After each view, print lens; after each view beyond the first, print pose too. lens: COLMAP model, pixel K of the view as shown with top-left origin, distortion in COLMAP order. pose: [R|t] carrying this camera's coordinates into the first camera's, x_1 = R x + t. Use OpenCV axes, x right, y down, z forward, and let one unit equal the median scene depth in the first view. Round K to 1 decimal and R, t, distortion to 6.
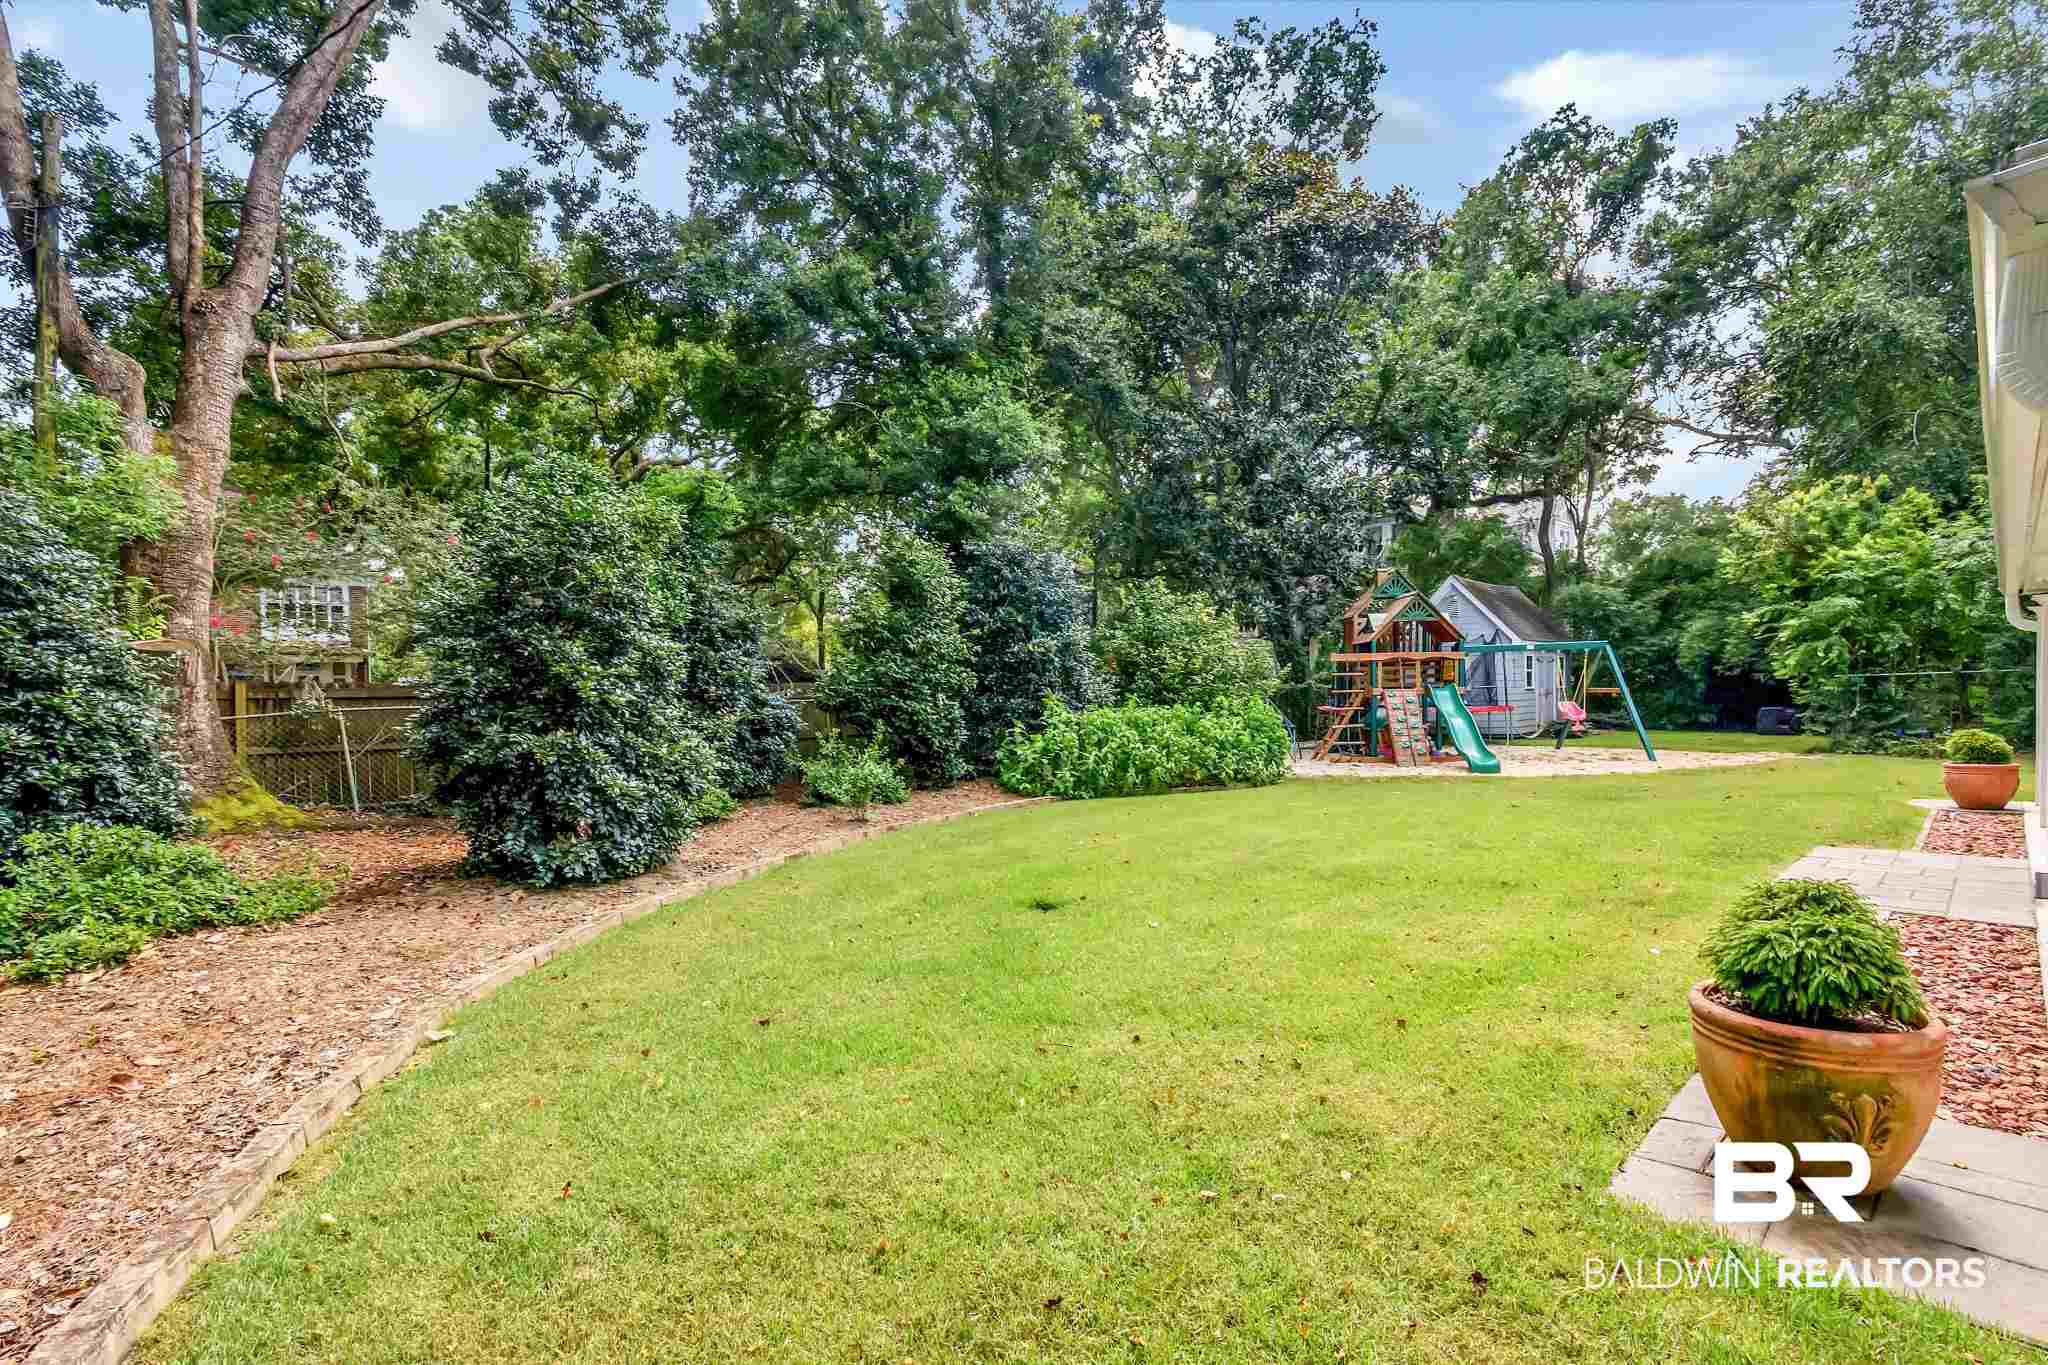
lens RADIAL K [[963.7, 0, 1024.7], [0, 963.7, 688.8], [0, 0, 1]] dist [0.003346, 0.000346]
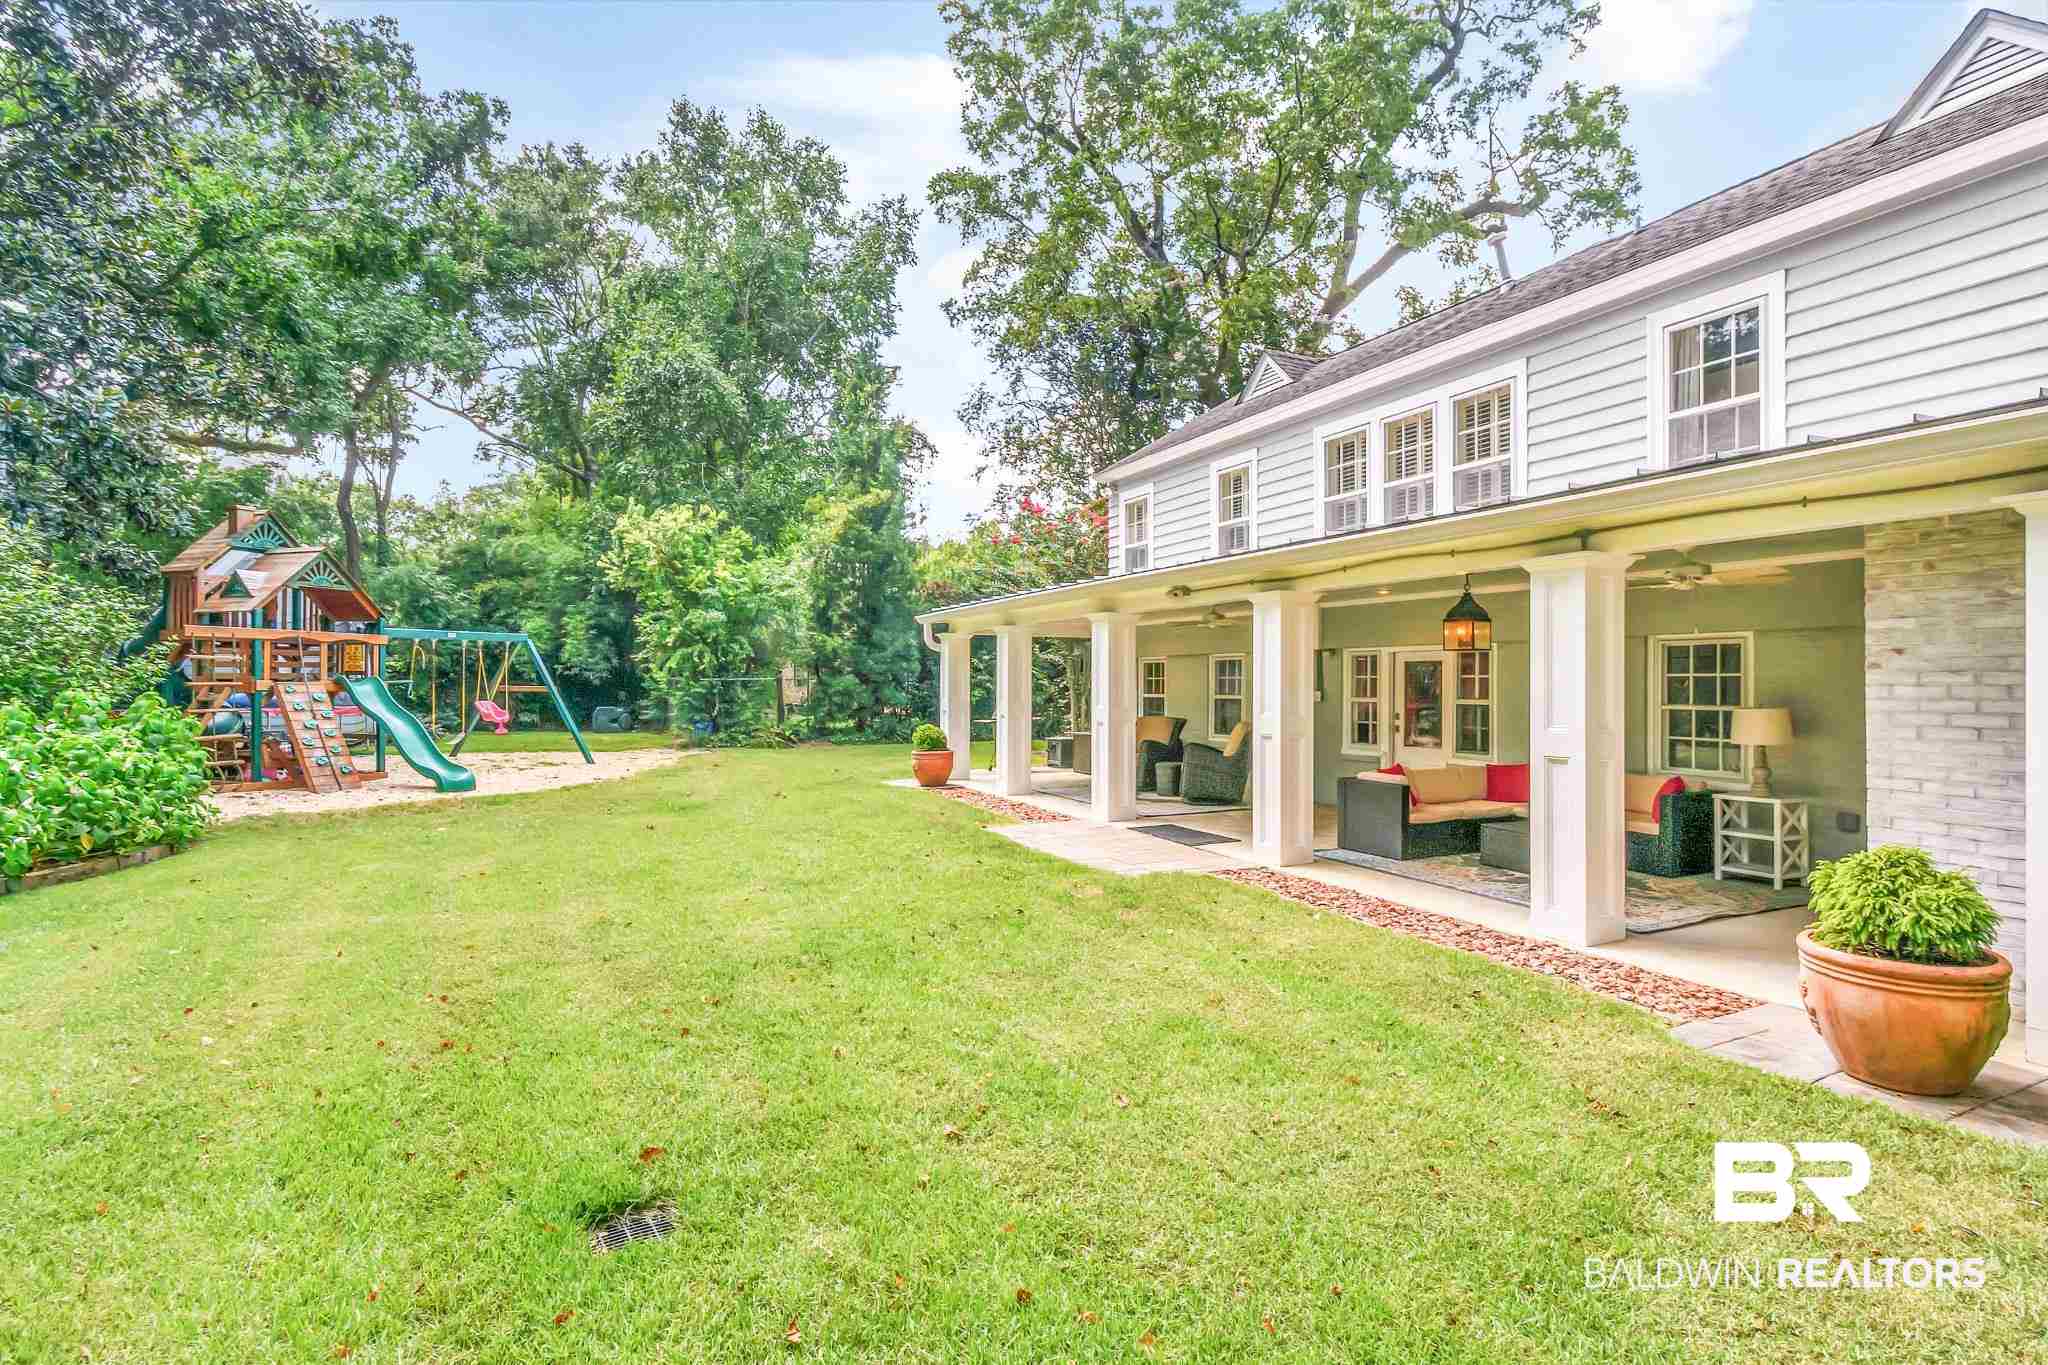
lens RADIAL K [[963.7, 0, 1028.1], [0, 963.7, 676.7], [0, 0, 1]] dist [0.003346, 0.000346]
pose [[0.324638, 0.028164, 0.945419, -0.103768], [-0.016157, 0.999576, -0.024230, 0.004937], [-0.945700, -0.007409, 0.324955, 0.271426]]
